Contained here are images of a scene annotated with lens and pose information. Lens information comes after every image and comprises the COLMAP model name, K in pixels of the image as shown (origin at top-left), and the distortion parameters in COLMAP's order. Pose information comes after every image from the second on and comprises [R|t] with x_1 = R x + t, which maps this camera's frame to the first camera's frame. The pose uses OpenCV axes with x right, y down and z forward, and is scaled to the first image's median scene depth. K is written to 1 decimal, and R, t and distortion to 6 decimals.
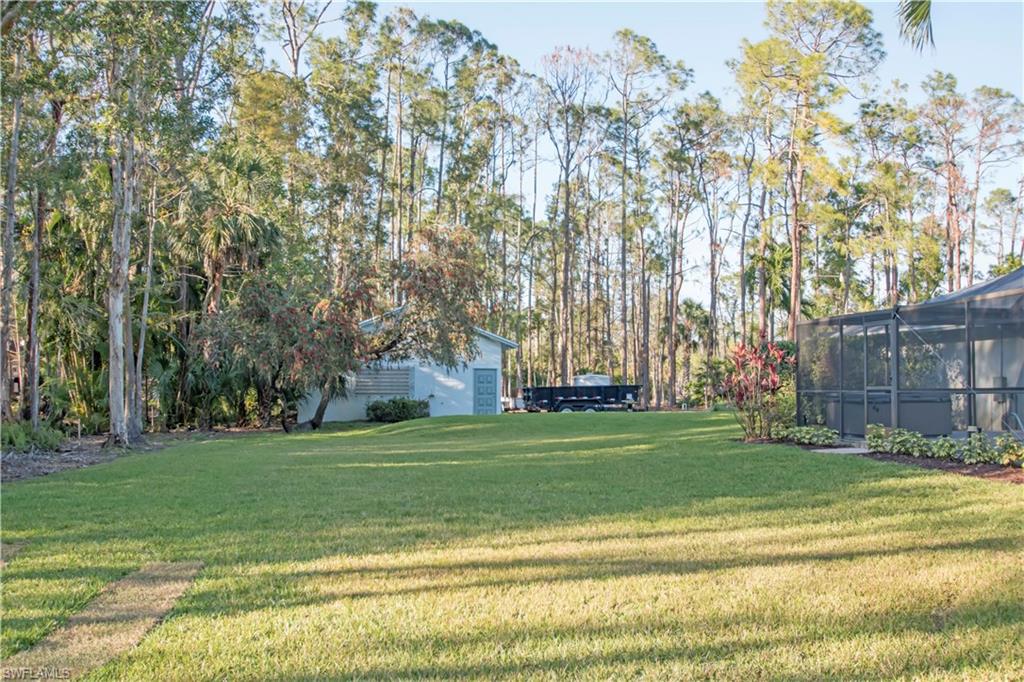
lens RADIAL K [[1062.9, 0, 512.0], [0, 1062.9, 341.0], [0, 0, 1]] dist [-0.001429, -0.000224]
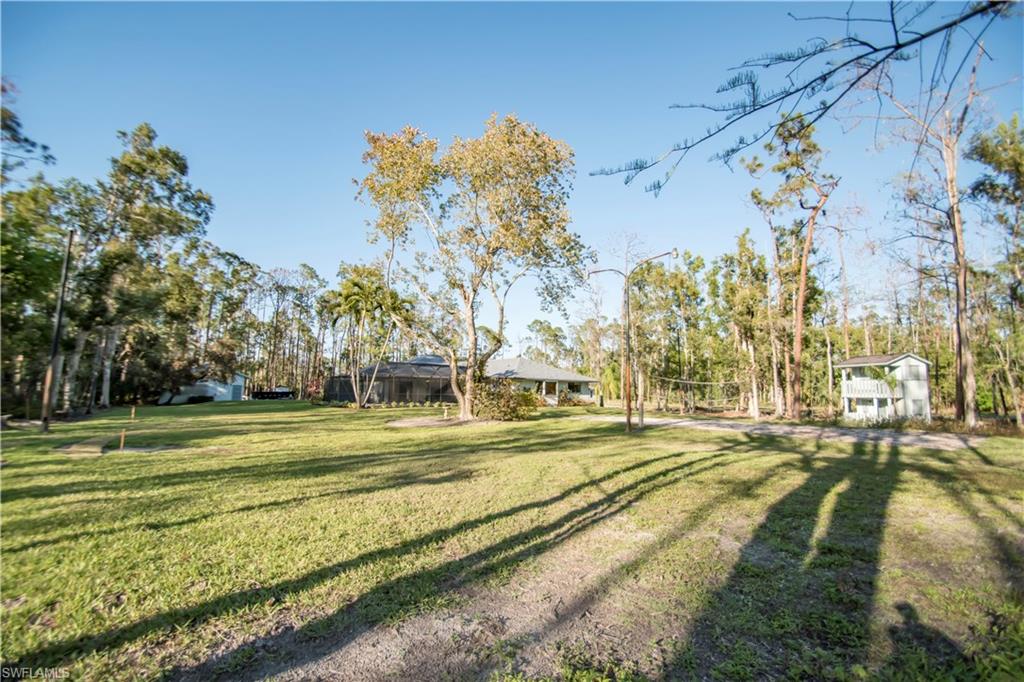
lens RADIAL K [[456.9, 0, 512.0], [0, 456.9, 341.0], [0, 0, 1]] dist [0.000623, 0.000048]
pose [[0.867609, 0.063570, 0.493166, 0.001675], [-0.027602, 0.996422, -0.079883, -0.010758], [-0.496480, 0.055695, 0.866260, -0.324881]]
